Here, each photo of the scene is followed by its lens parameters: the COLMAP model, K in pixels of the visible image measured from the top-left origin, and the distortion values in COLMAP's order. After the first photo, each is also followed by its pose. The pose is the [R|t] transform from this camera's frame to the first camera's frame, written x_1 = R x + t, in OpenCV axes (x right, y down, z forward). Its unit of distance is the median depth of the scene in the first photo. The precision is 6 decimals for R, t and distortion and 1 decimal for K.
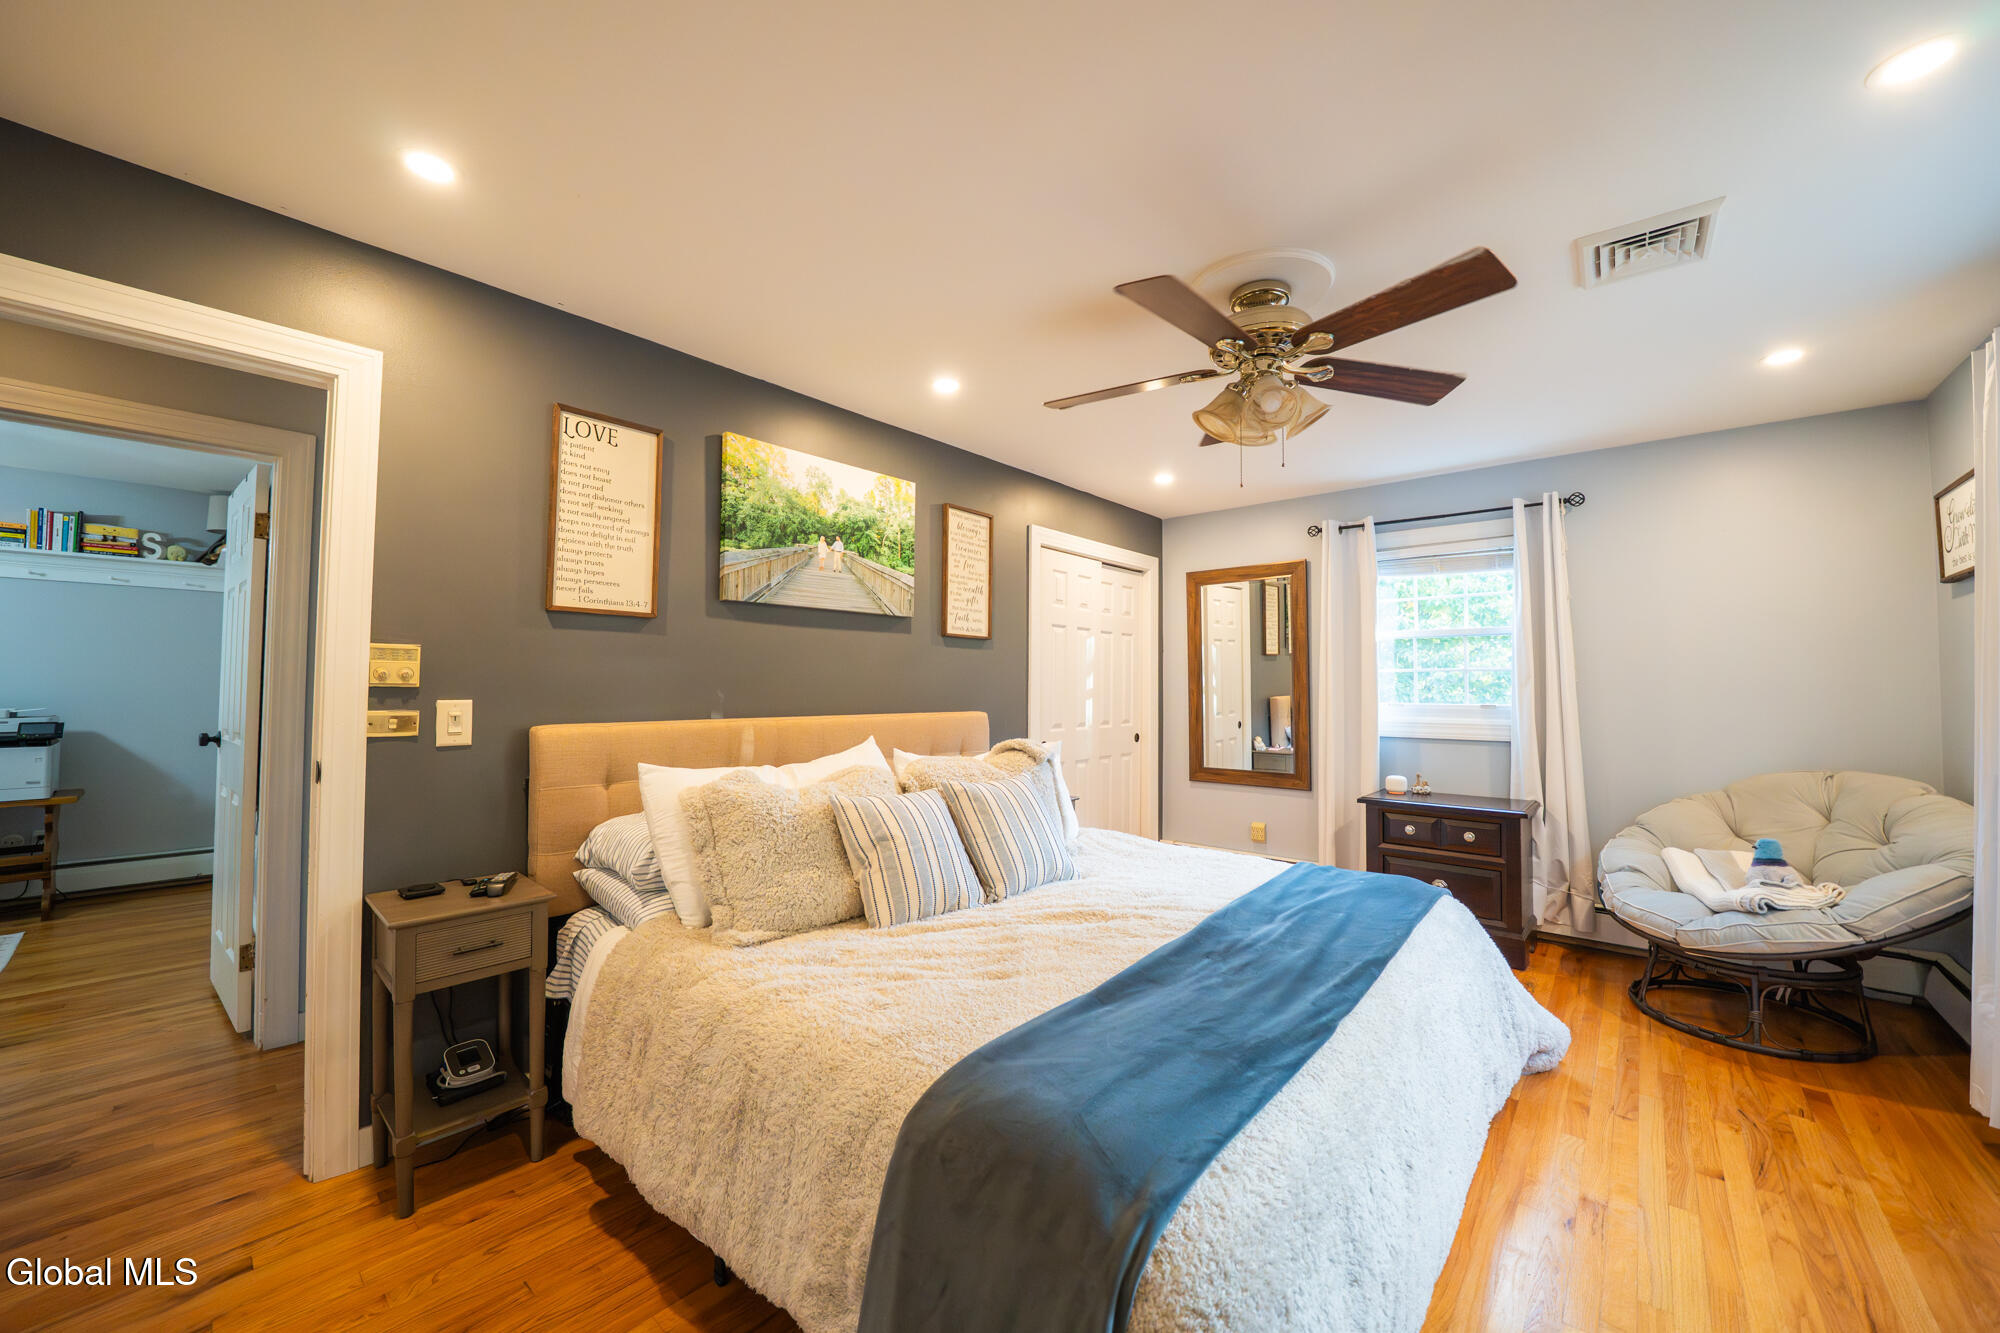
lens RADIAL K [[710.4, 0, 1034.2], [0, 710.4, 664.9], [0, 0, 1]] dist [-0.018513, 0.000088]
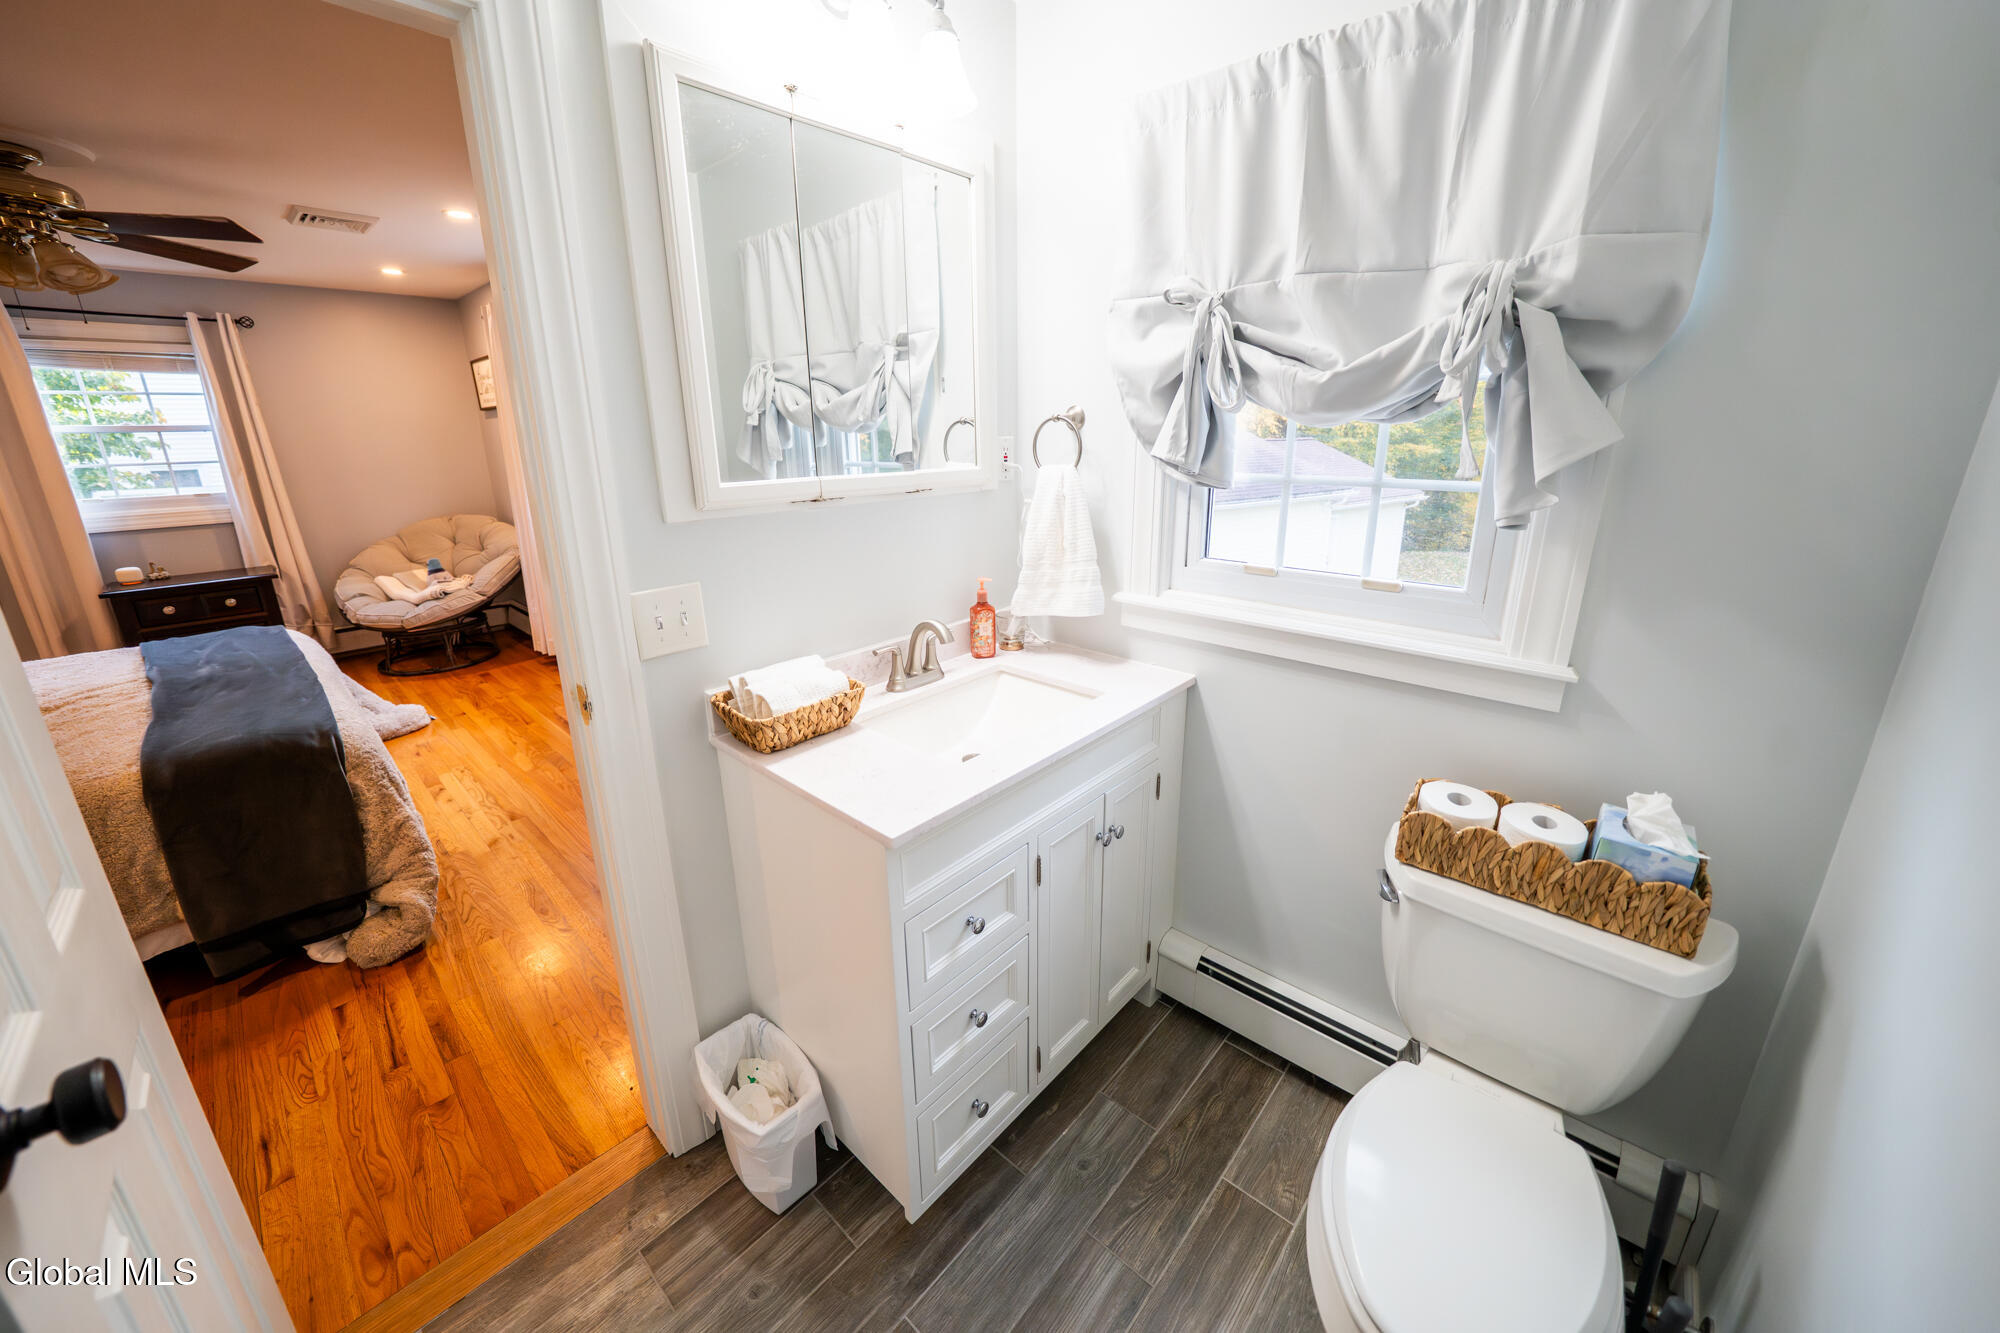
lens RADIAL K [[710.4, 0, 1003.0], [0, 710.4, 635.0], [0, 0, 1]] dist [-0.018513, 0.000088]
pose [[0.004477, -0.278928, 0.960302, -0.671612], [-0.029695, 0.959851, 0.278935, -0.099870], [-0.999549, -0.029765, -0.003986, -0.430731]]
